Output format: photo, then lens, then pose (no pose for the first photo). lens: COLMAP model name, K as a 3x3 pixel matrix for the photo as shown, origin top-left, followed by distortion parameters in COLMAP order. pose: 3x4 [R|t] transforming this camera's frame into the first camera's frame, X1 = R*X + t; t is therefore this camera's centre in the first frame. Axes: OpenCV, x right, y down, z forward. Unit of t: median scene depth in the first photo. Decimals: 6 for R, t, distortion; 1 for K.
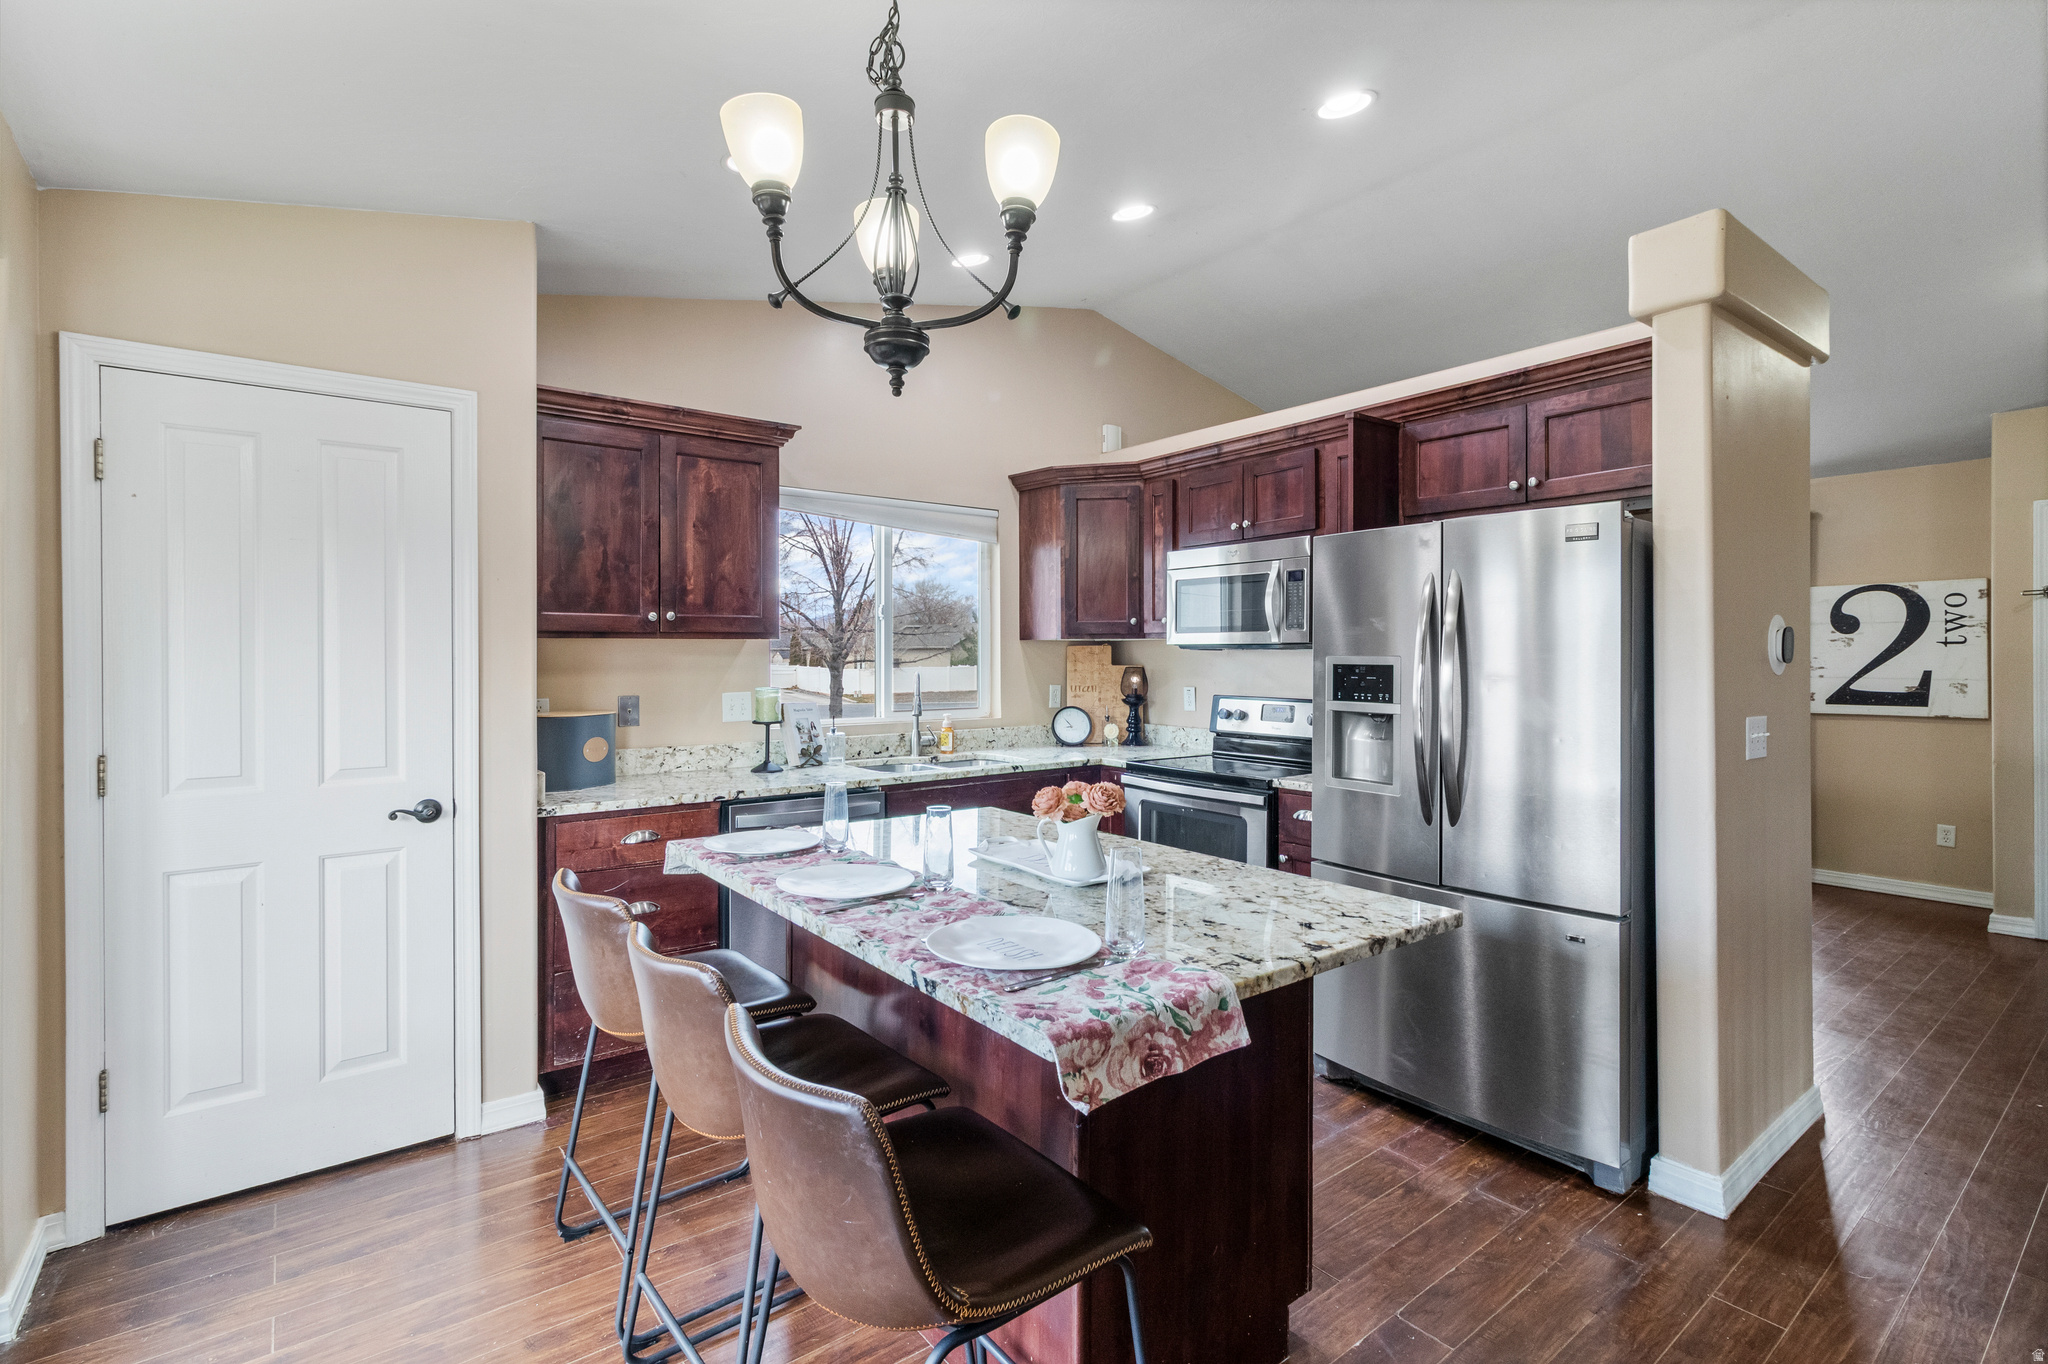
lens RADIAL K [[955.6, 0, 1021.2], [0, 955.6, 651.4], [0, 0, 1]] dist [0.002433, 0.001664]
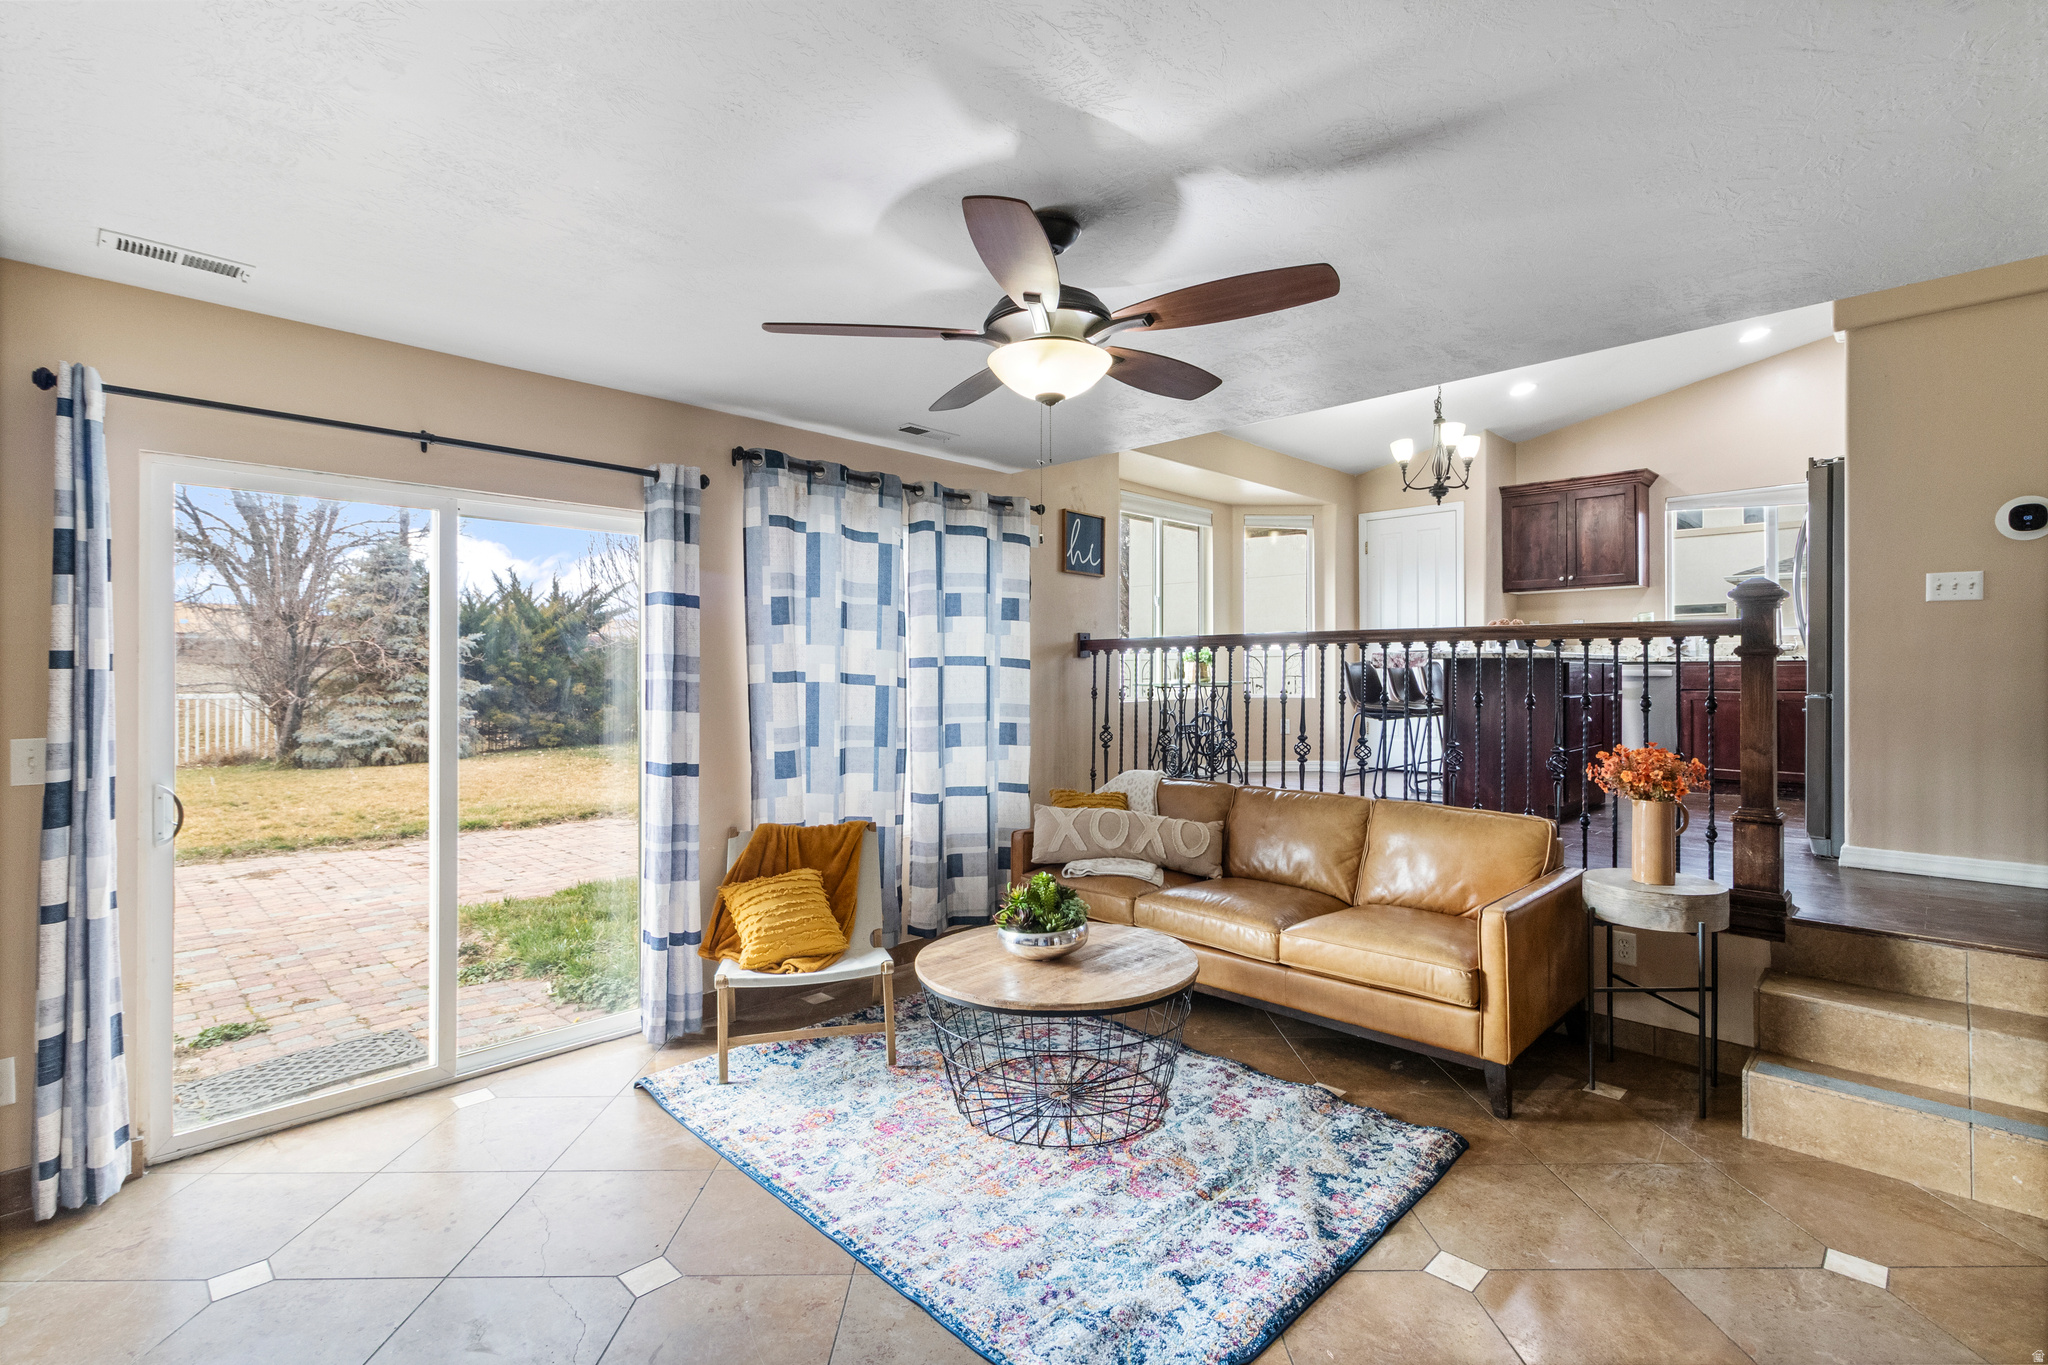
lens RADIAL K [[932.8, 0, 1034.3], [0, 932.8, 670.1], [0, 0, 1]] dist [-0.000789, 0.000085]
pose [[0.131824, 0.000828, -0.991273, 1.514074], [0.005171, 0.999985, 0.001523, 0.157451], [0.991260, -0.005326, 0.131818, -0.440819]]
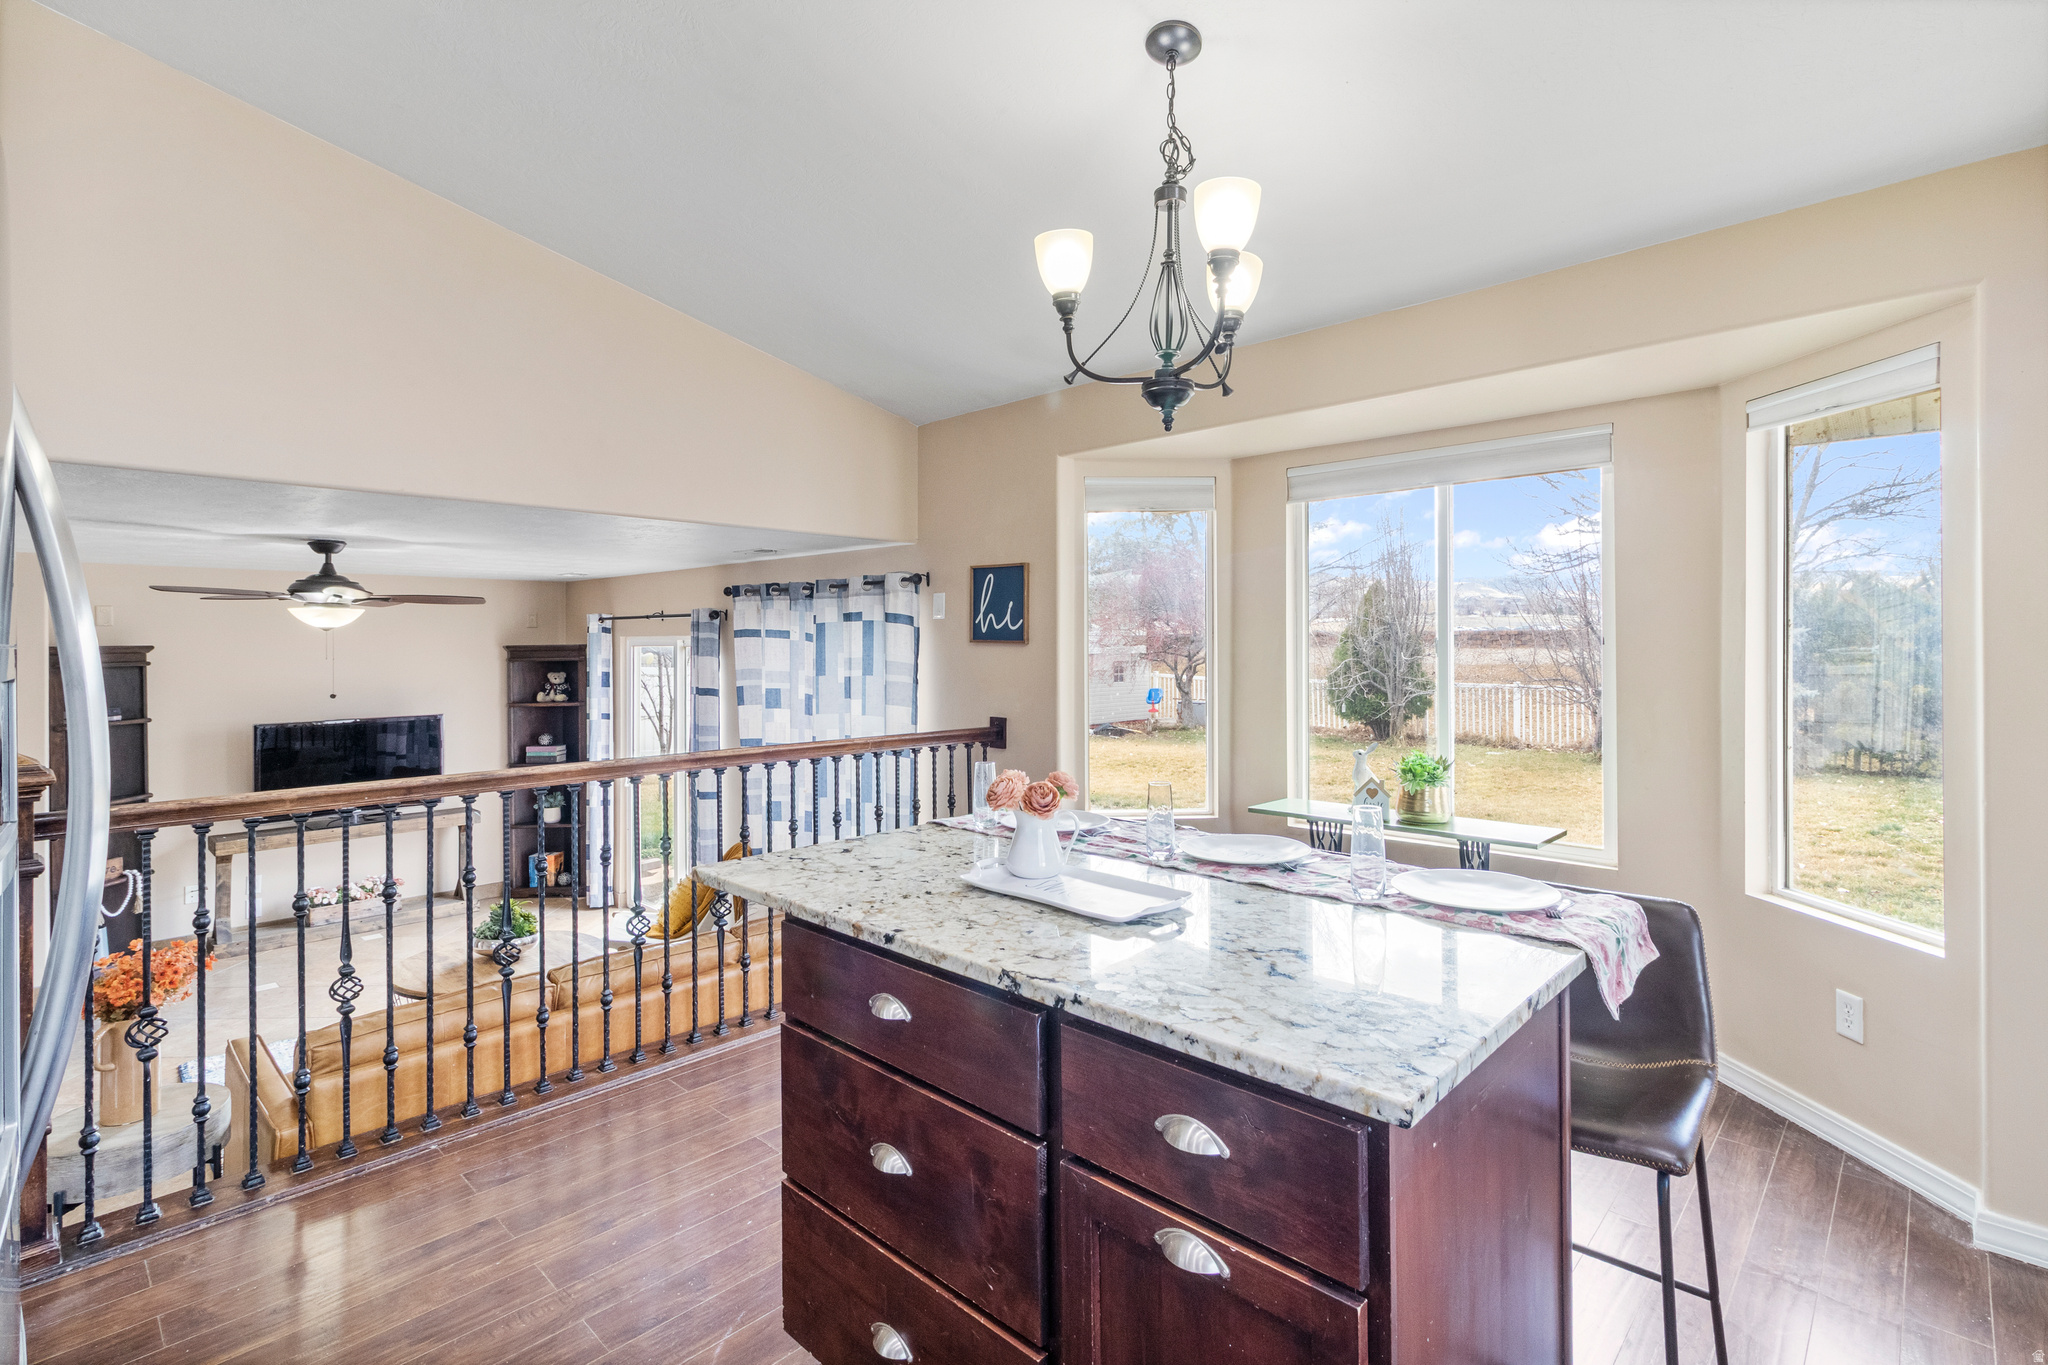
lens RADIAL K [[958.9, 0, 1025.7], [0, 958.9, 653.5], [0, 0, 1]] dist [0.001127, 0.000587]
pose [[-0.988239, 0.005071, -0.152832, 0.136287], [0.004091, 0.999969, 0.006725, 0.005873], [0.152861, 0.006021, -0.988229, 1.096149]]
